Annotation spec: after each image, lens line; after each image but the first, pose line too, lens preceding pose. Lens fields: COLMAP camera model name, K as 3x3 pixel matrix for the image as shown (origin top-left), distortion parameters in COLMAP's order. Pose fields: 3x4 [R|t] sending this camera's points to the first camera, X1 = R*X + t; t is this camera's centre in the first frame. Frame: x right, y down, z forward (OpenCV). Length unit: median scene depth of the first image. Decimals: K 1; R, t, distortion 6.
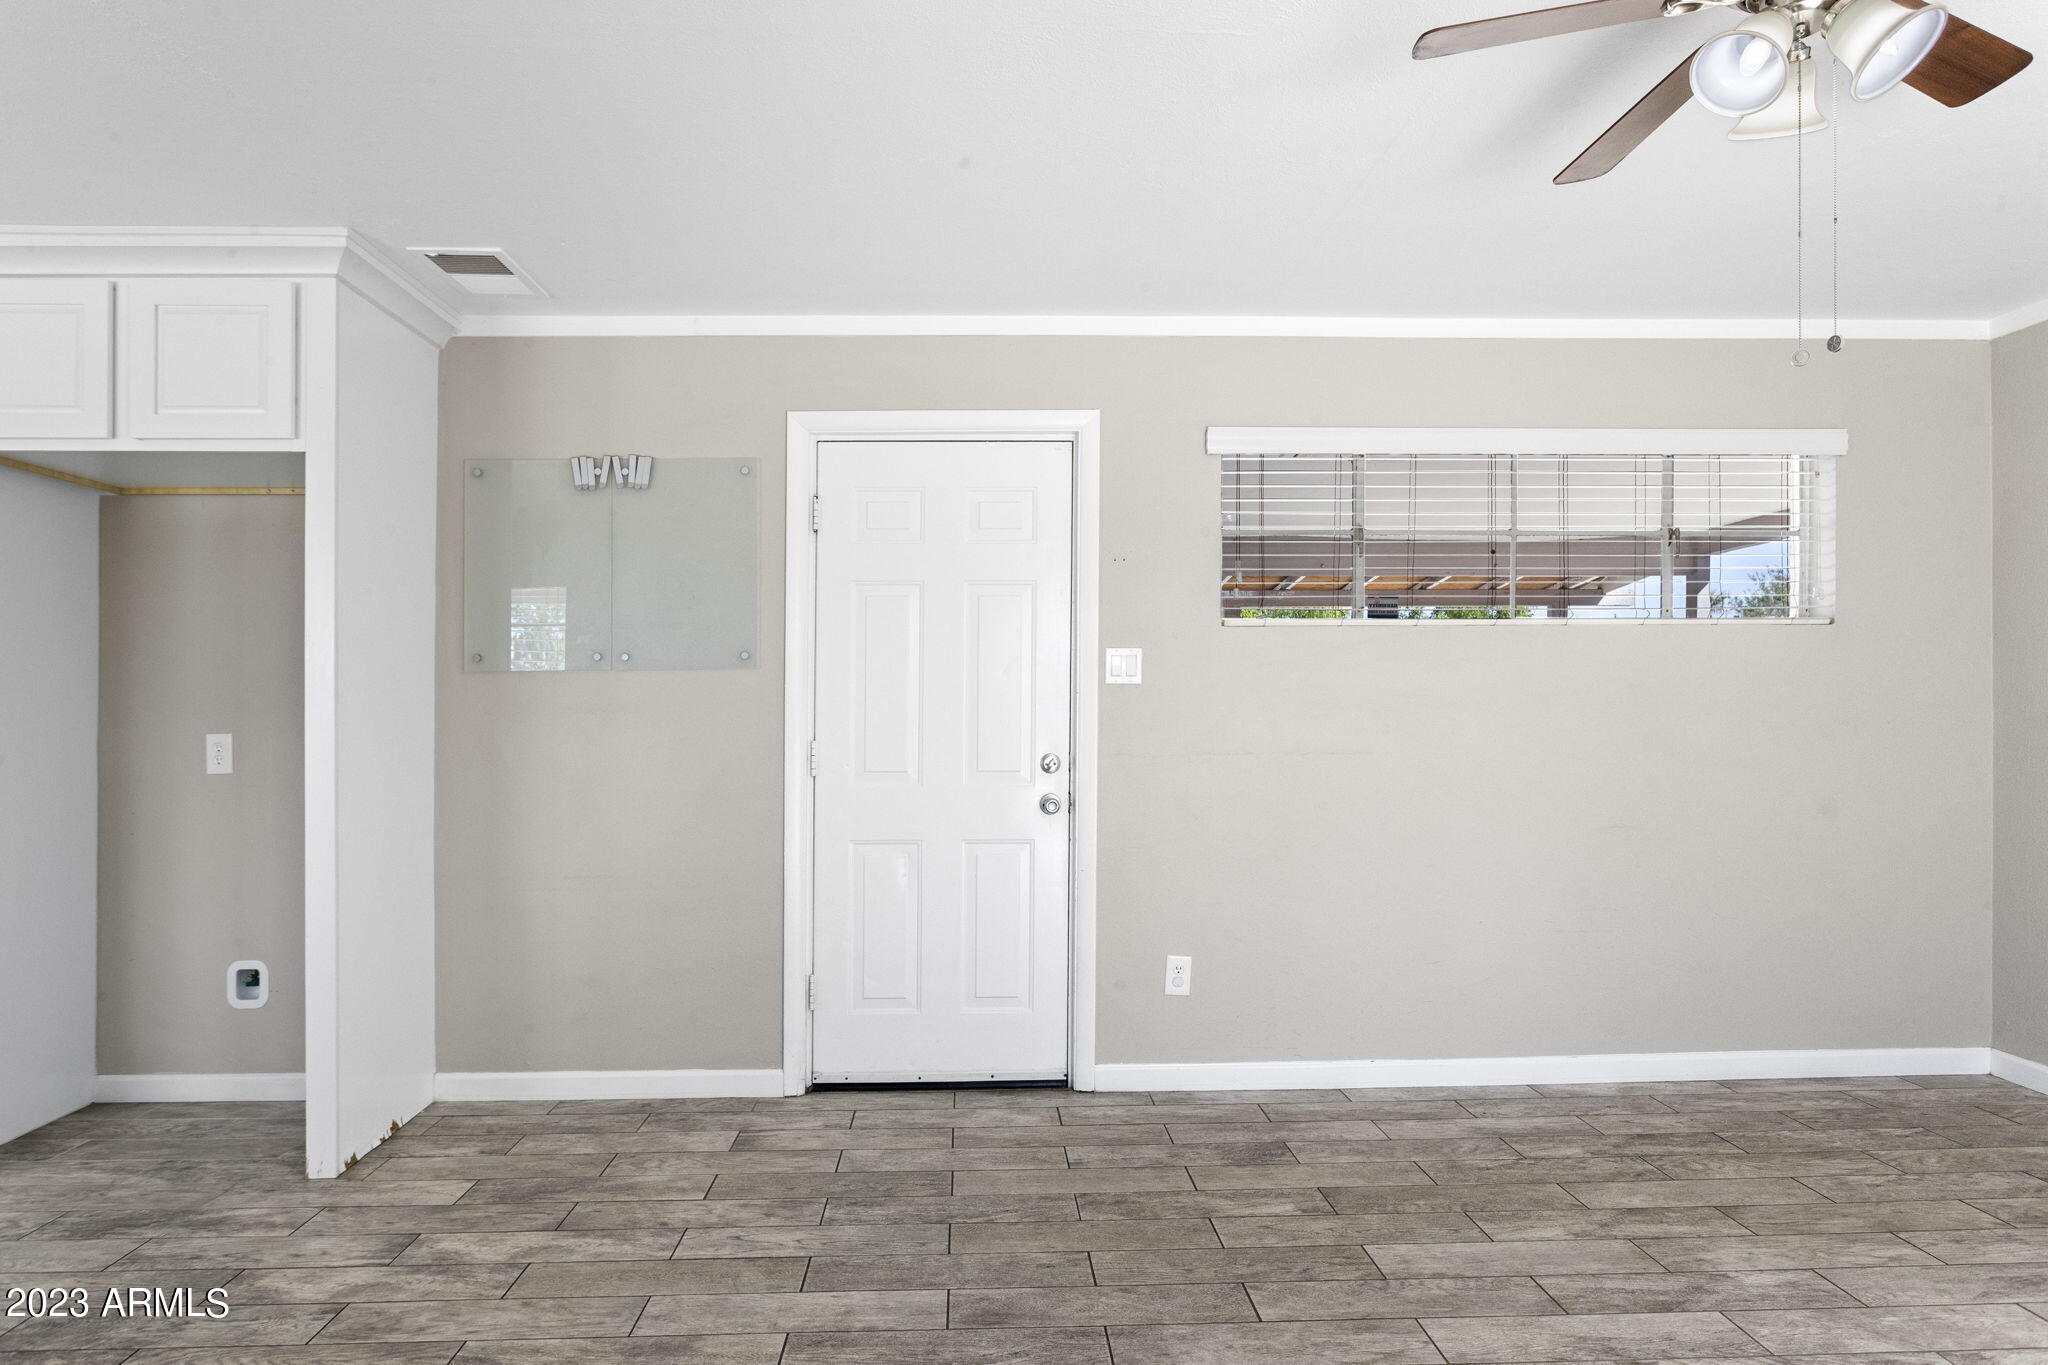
lens RADIAL K [[1154.4, 0, 1012.4], [0, 1154.4, 738.2], [0, 0, 1]] dist [-0.012866, 0.008830]
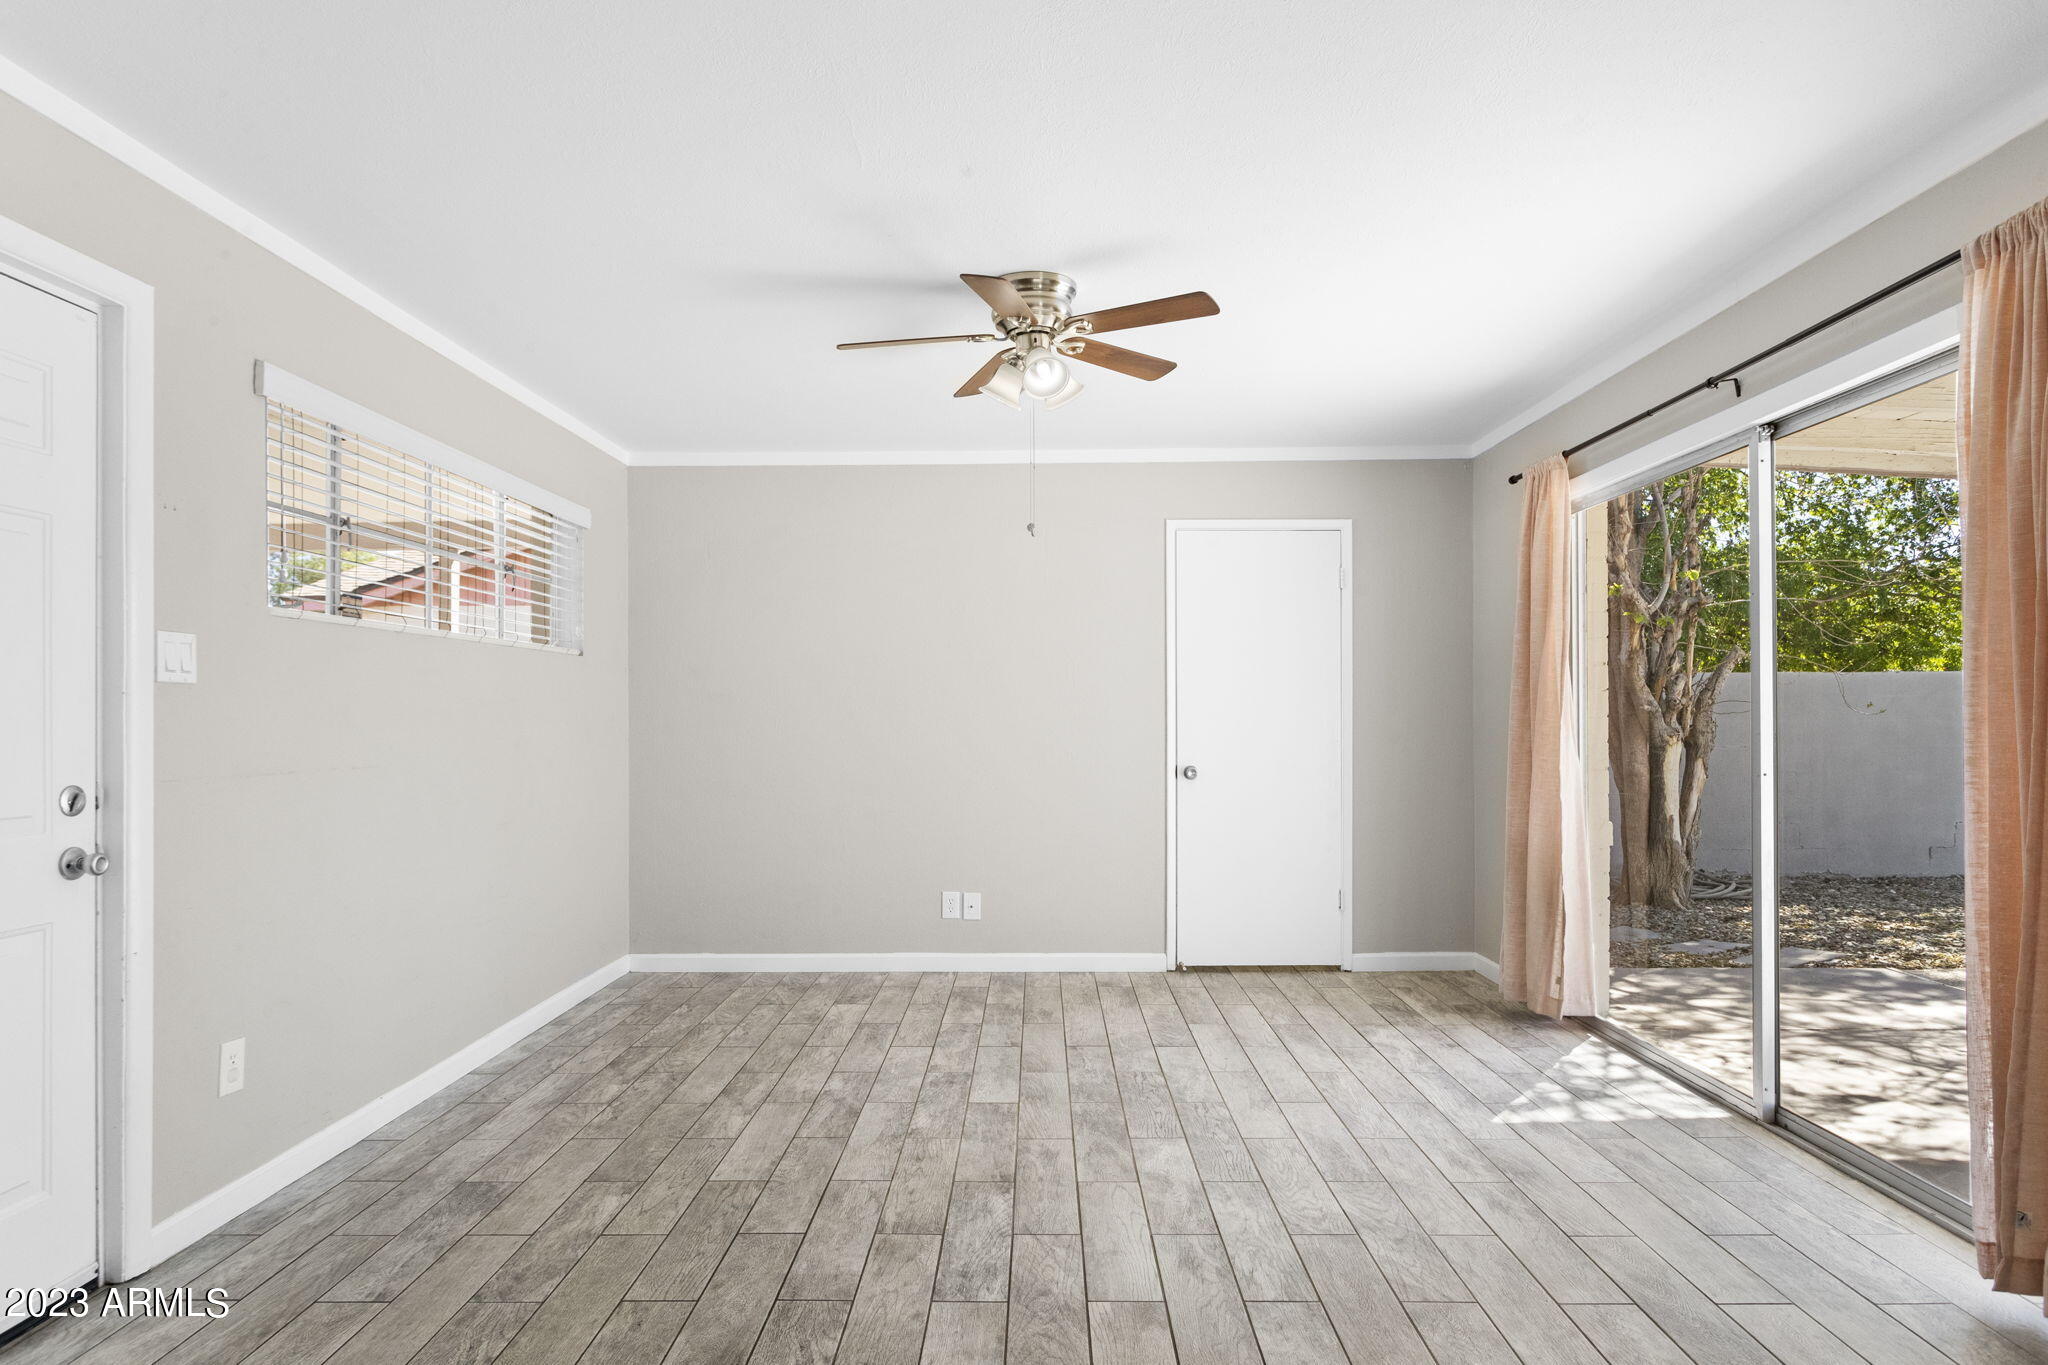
lens RADIAL K [[1154.4, 0, 1037.5], [0, 1154.4, 748.0], [0, 0, 1]] dist [-0.012866, 0.008830]
pose [[0.035691, -0.021471, 0.999132, -0.647908], [0.021429, 0.999556, 0.020715, -0.009863], [-0.999133, 0.020671, 0.036135, 0.477713]]
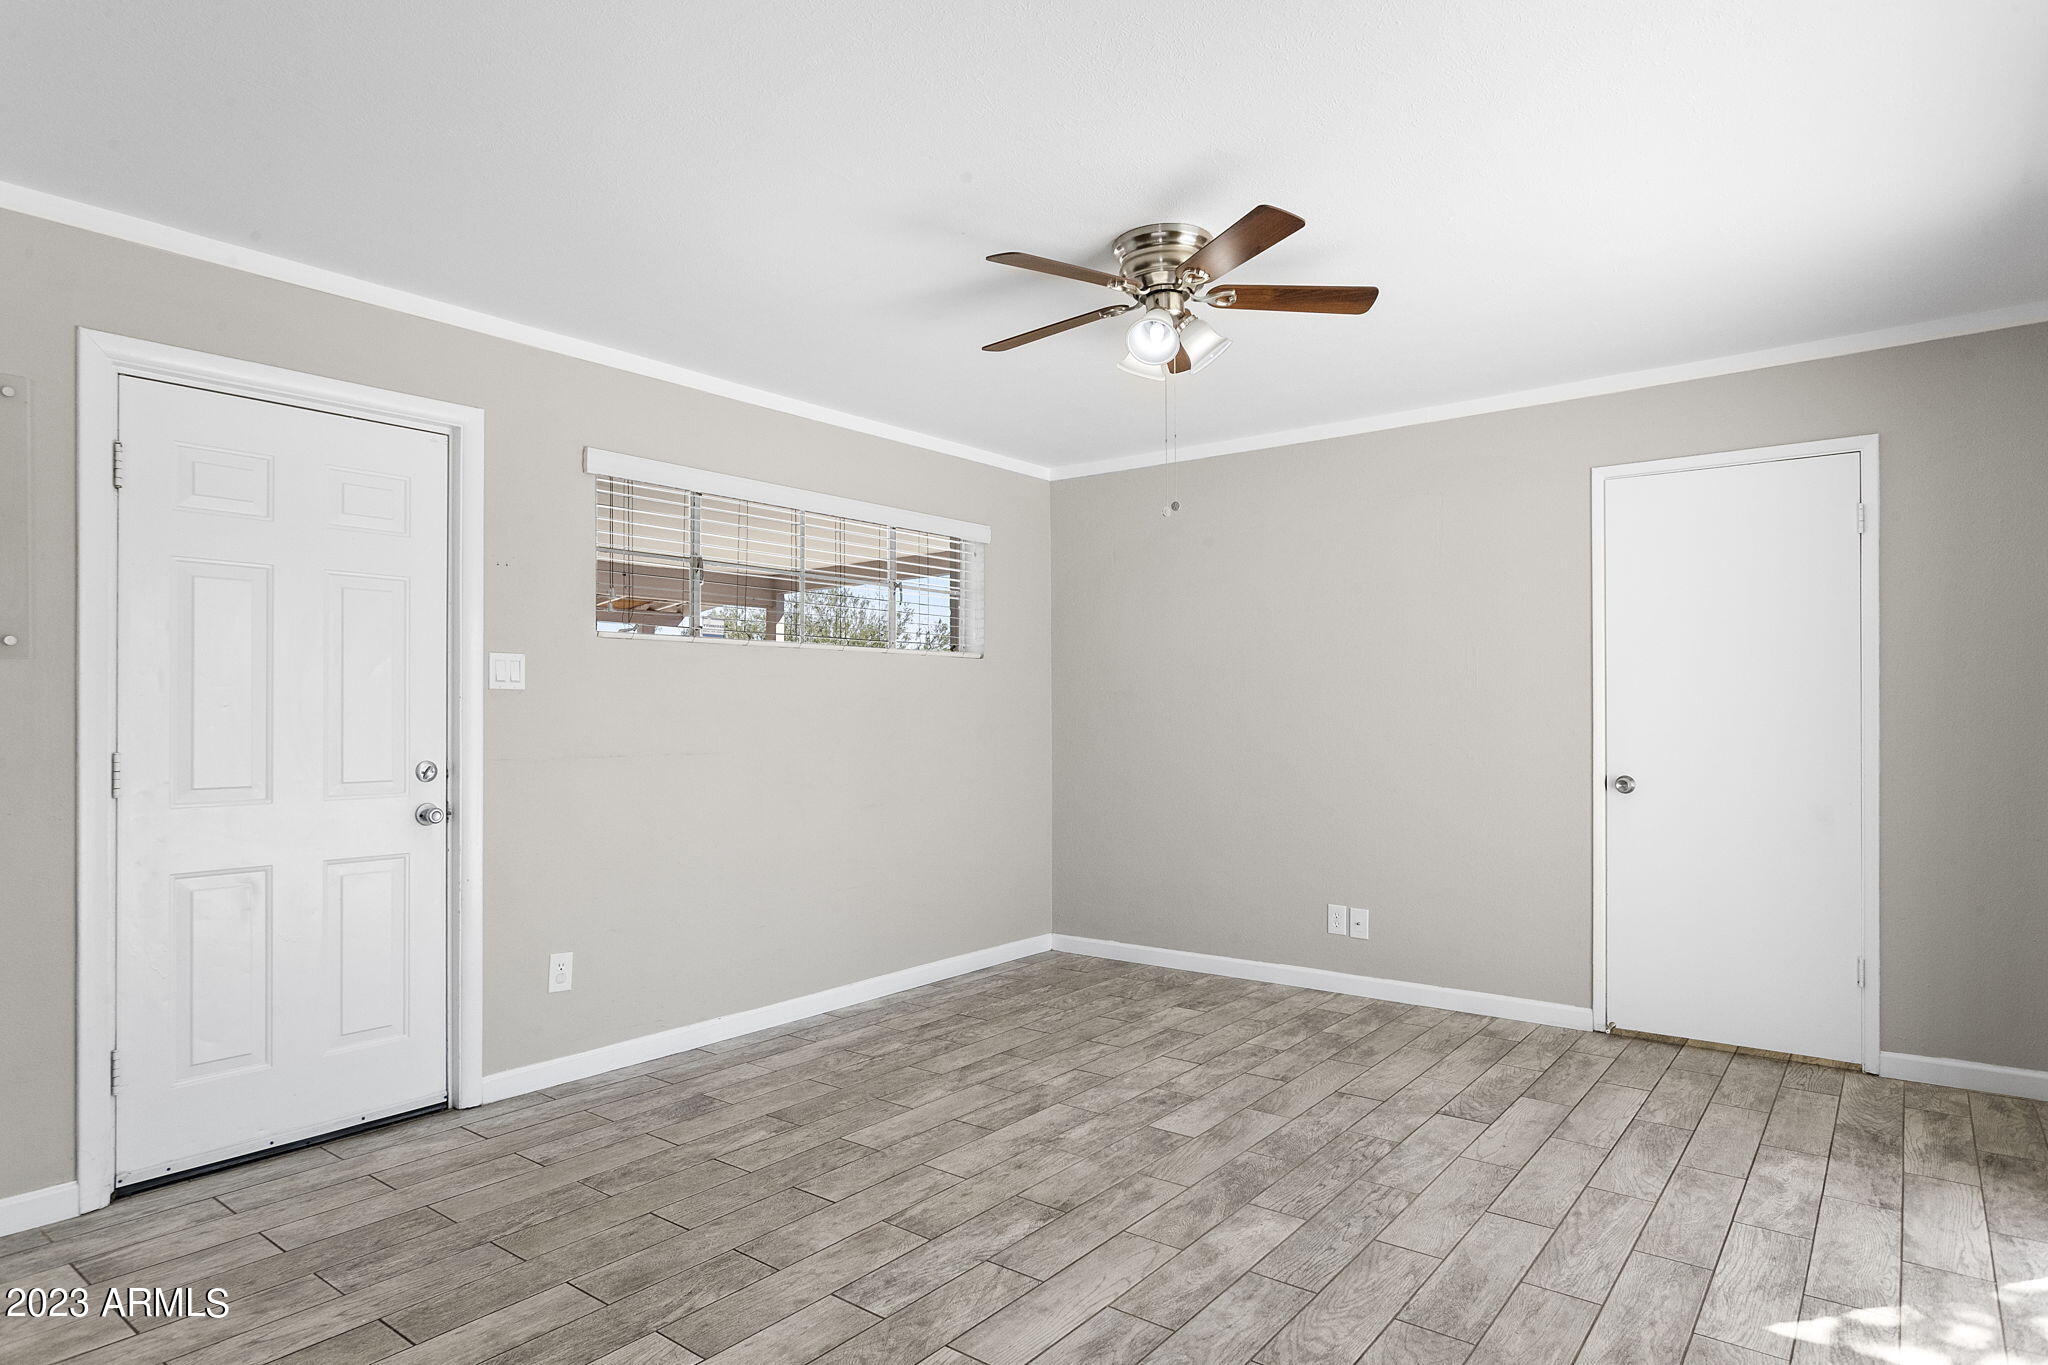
lens RADIAL K [[1154.4, 0, 1040.9], [0, 1154.4, 730.8], [0, 0, 1]] dist [-0.012866, 0.008830]
pose [[0.633732, -0.007314, 0.773518, -0.415095], [0.013517, 0.999907, -0.001620, -0.002635], [-0.773435, 0.011482, 0.633772, 0.014322]]
